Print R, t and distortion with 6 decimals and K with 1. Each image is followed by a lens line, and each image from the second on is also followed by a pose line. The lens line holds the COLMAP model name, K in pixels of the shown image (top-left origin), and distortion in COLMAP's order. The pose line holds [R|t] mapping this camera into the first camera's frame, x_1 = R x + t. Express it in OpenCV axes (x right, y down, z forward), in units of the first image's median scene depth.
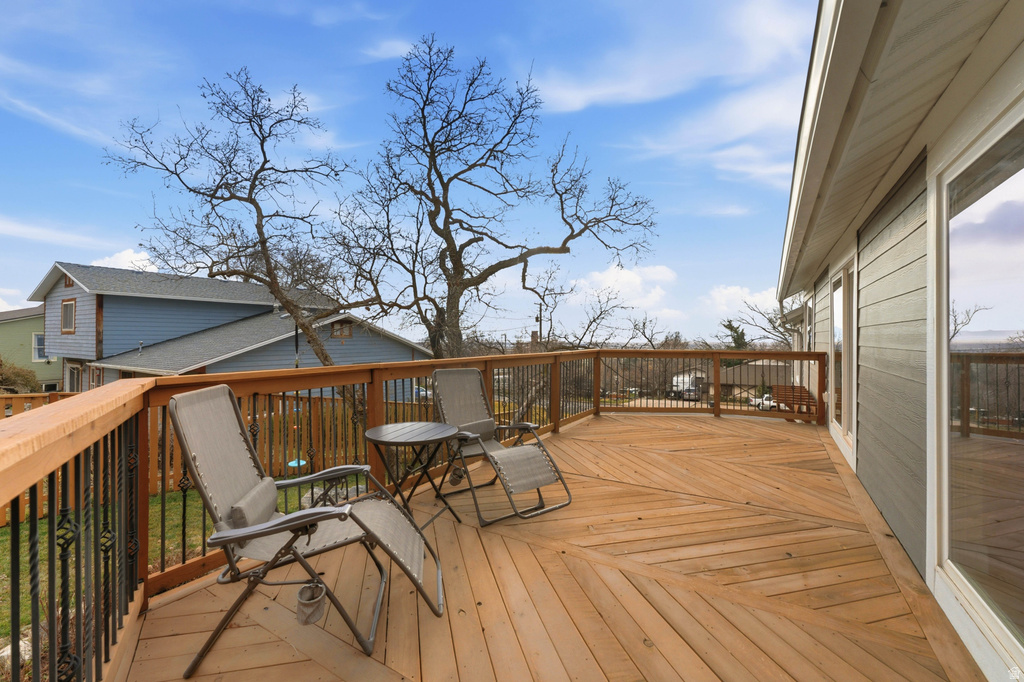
lens RADIAL K [[406.9, 0, 514.0], [0, 406.9, 333.2], [0, 0, 1]] dist [-0.000159, 0.000069]
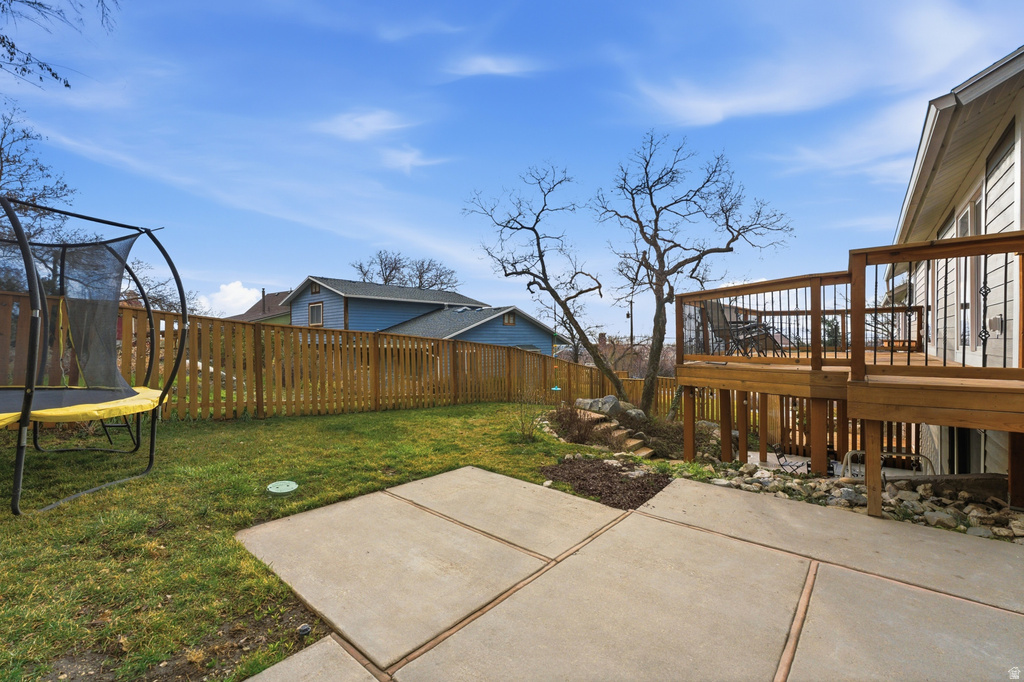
lens RADIAL K [[416.1, 0, 515.9], [0, 416.1, 341.6], [0, 0, 1]] dist [-0.002073, -0.000034]
pose [[0.990091, -0.018252, -0.139233, -0.453695], [0.019357, 0.999791, 0.006588, 0.113097], [0.139084, -0.009218, 0.990238, -0.650742]]
